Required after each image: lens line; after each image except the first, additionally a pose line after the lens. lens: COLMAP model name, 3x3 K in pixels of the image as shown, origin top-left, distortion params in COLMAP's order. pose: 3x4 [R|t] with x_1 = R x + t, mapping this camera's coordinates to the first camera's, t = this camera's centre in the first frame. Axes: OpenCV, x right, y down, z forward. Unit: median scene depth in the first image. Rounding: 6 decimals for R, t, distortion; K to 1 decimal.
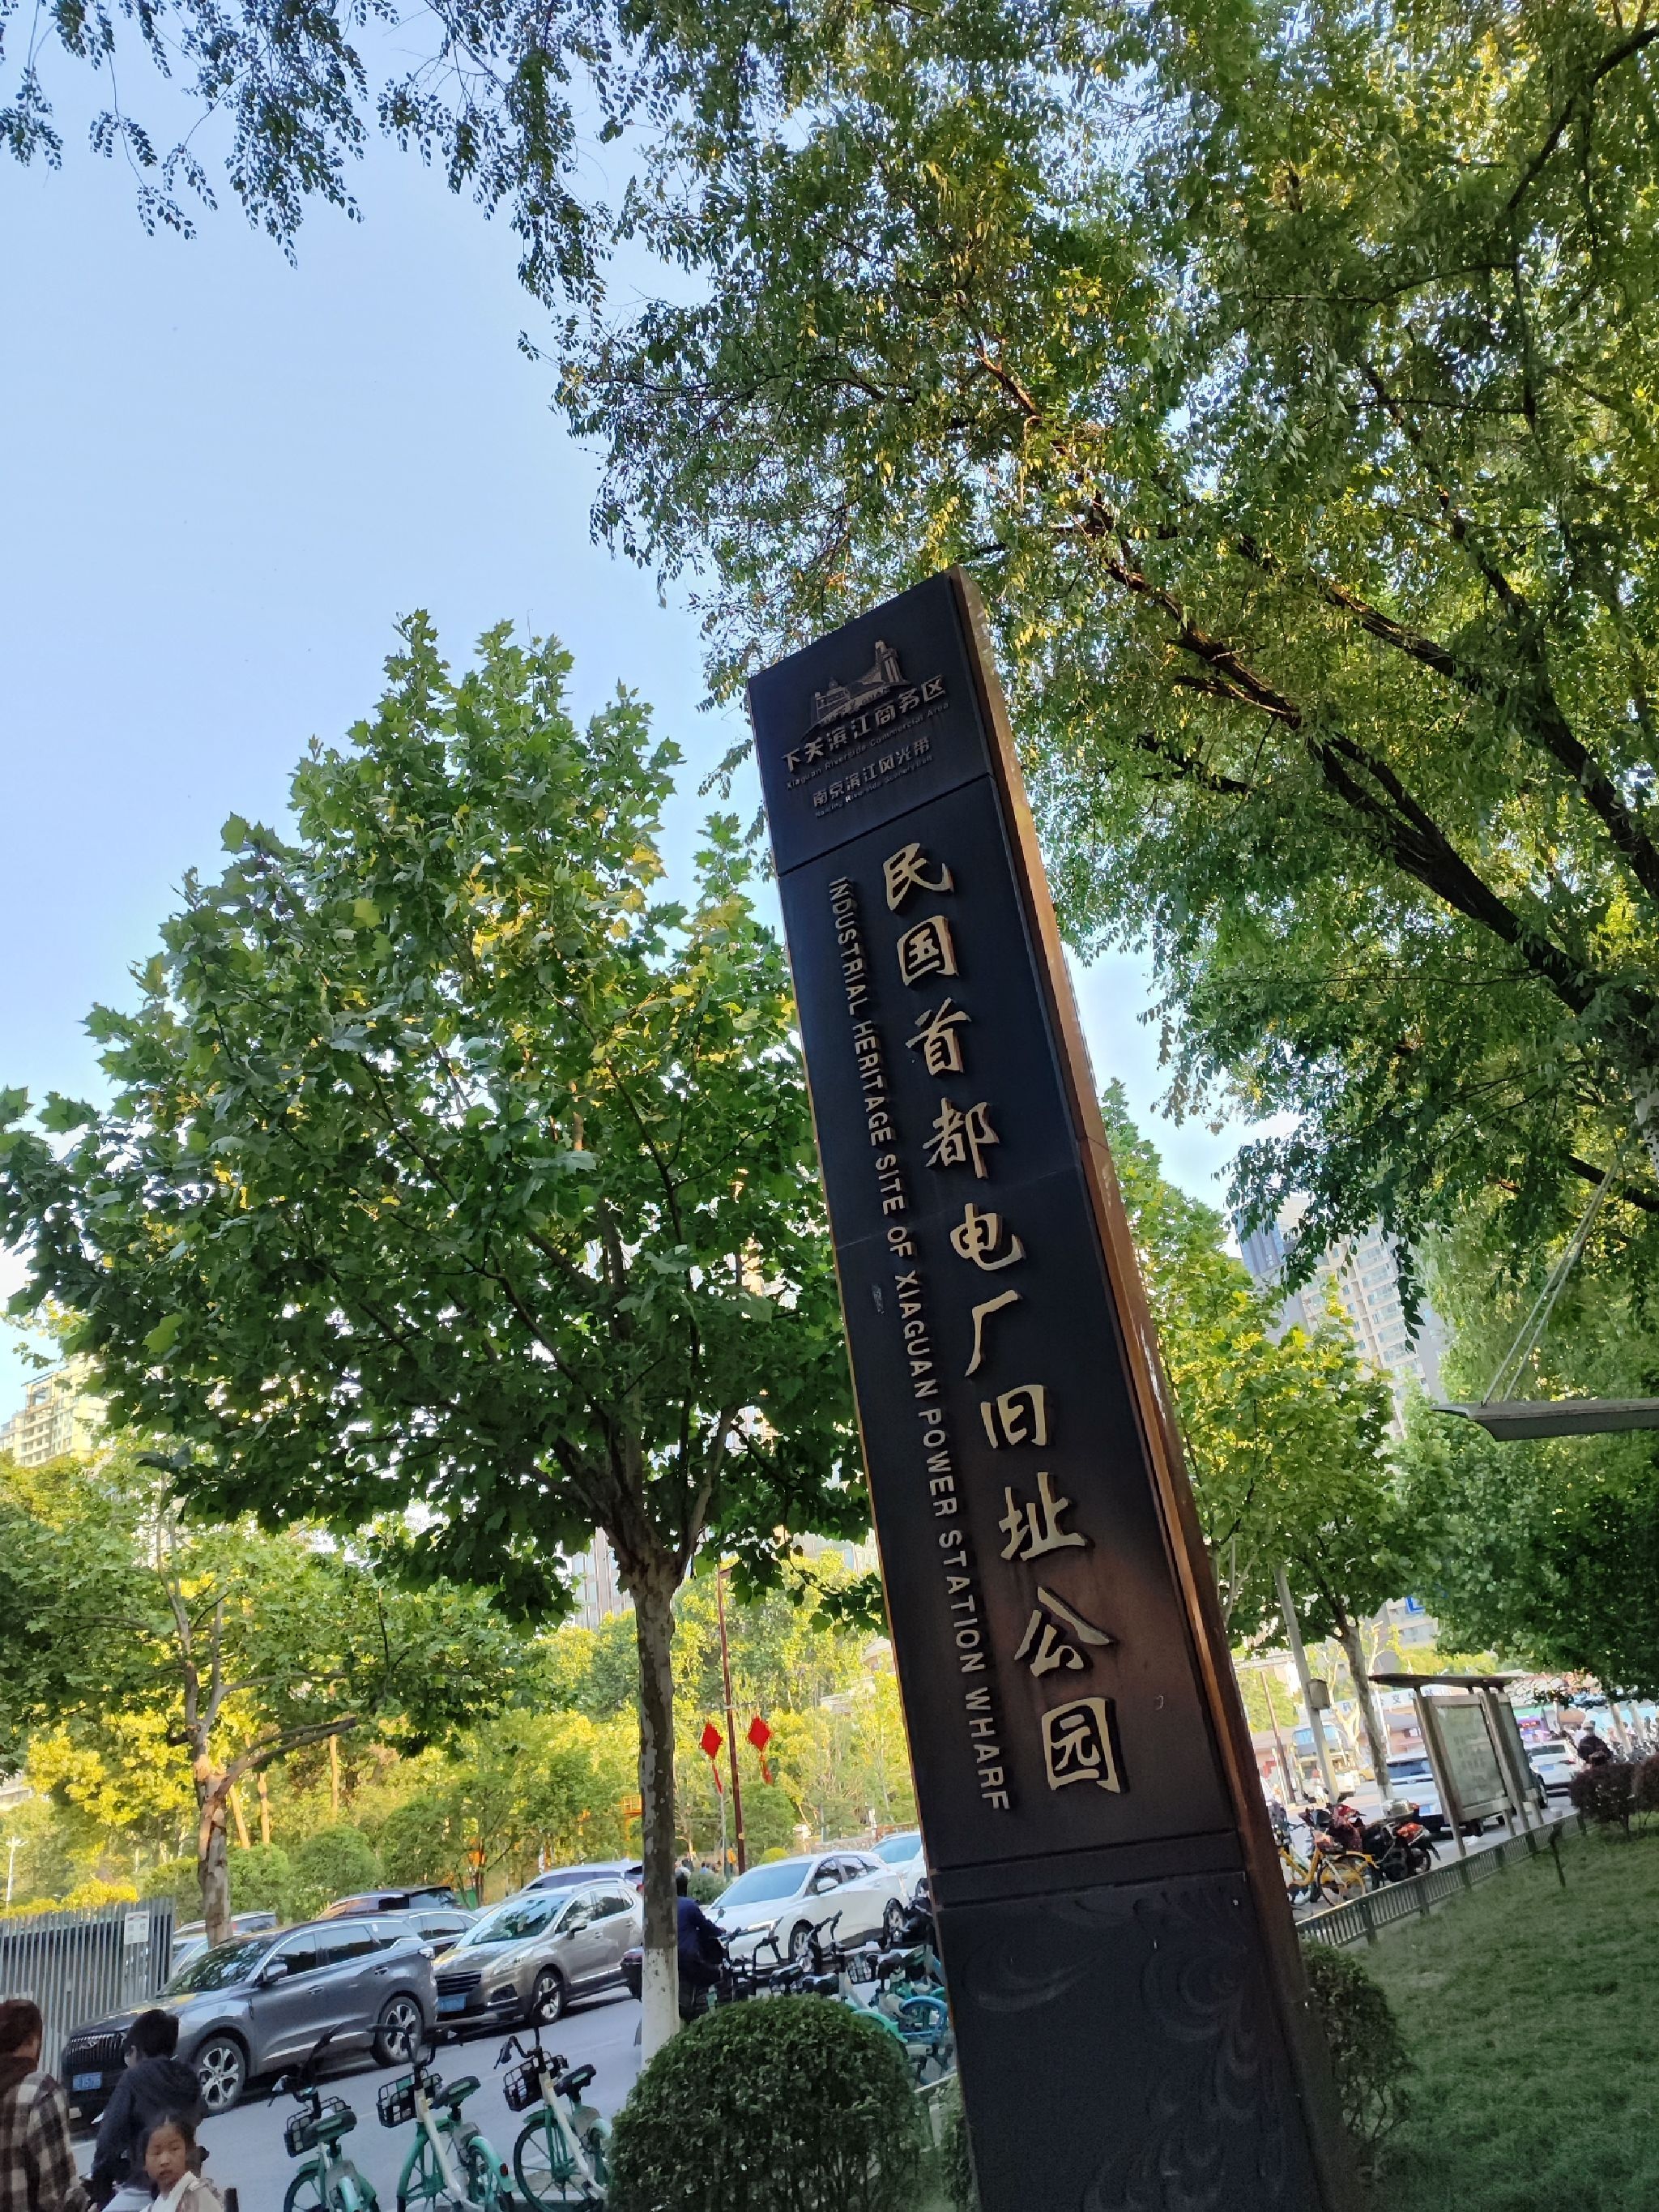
lens RADIAL K [[1537.7, 0, 823.2], [0, 1537.7, 1103.8], [0, 0, 1]] dist [0.025807, -0.002206]
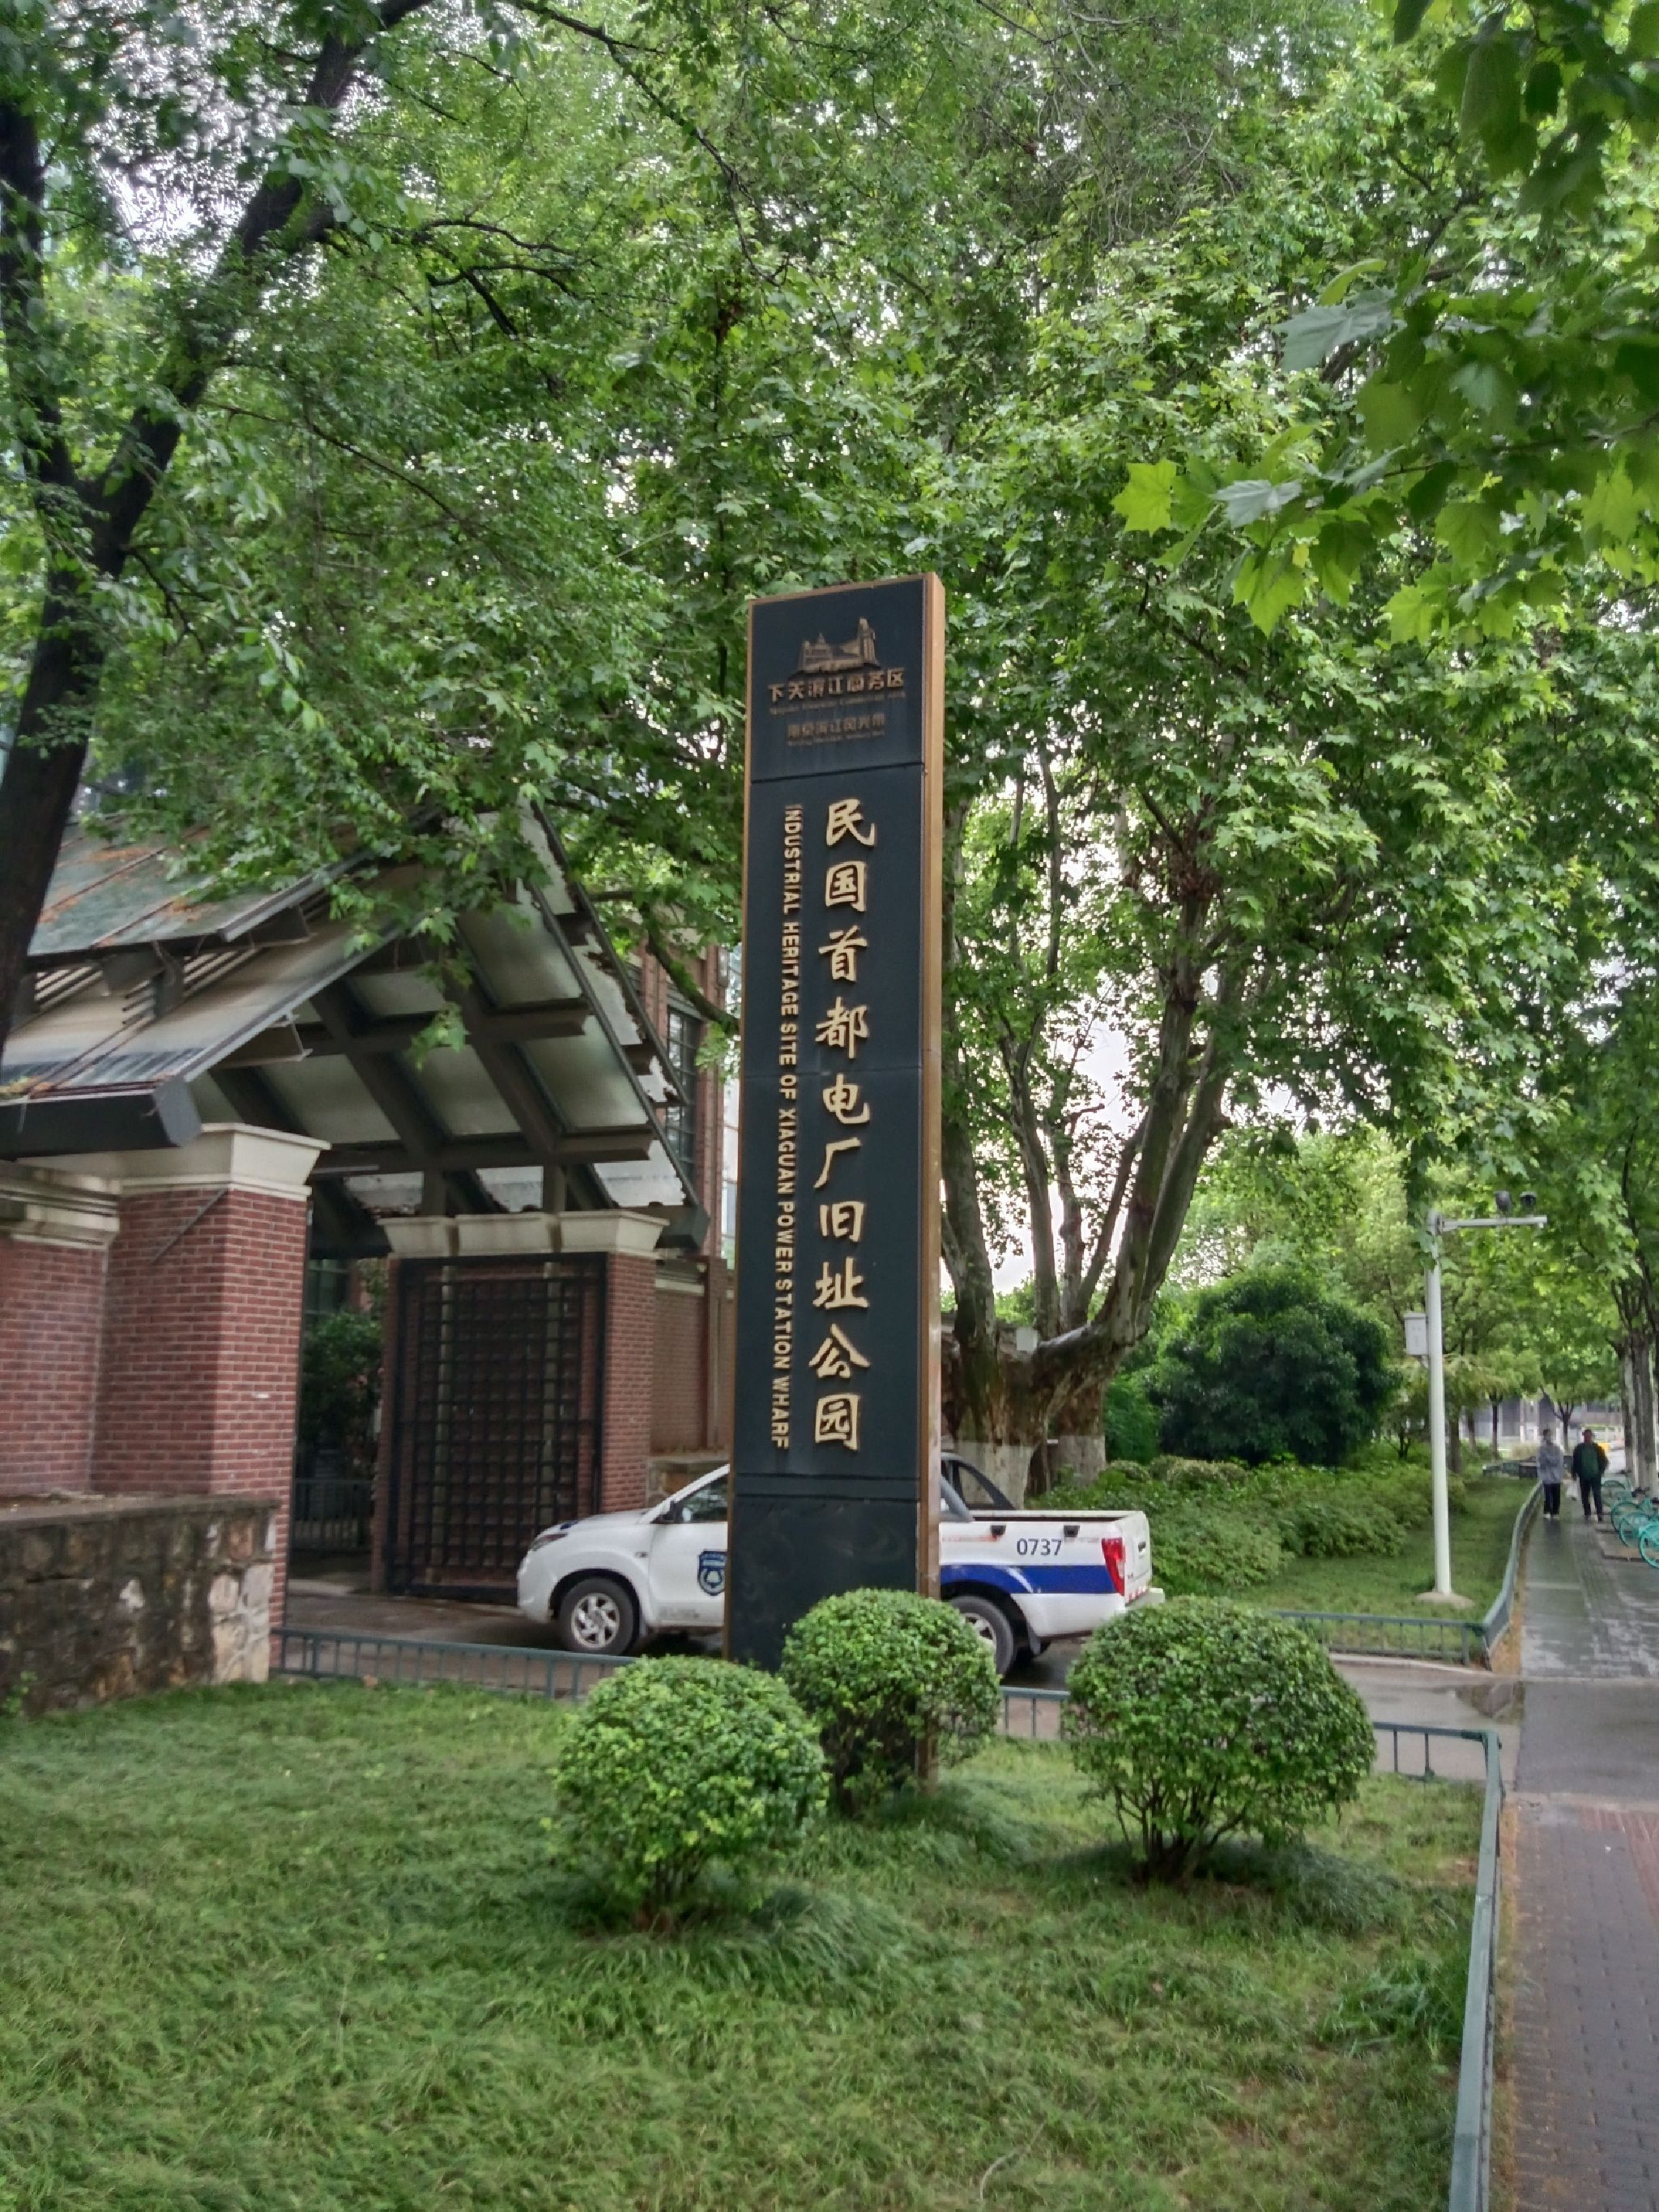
lens RADIAL K [[1725.6, 0, 842.2], [0, 1725.6, 1099.6], [0, 0, 1]] dist [0.062250, -0.012777]
pose [[0.968918, 0.189736, 0.158741, -0.166489], [-0.220272, 0.953762, 0.204496, -0.257512], [-0.112601, -0.233106, 0.965910, -0.626950]]
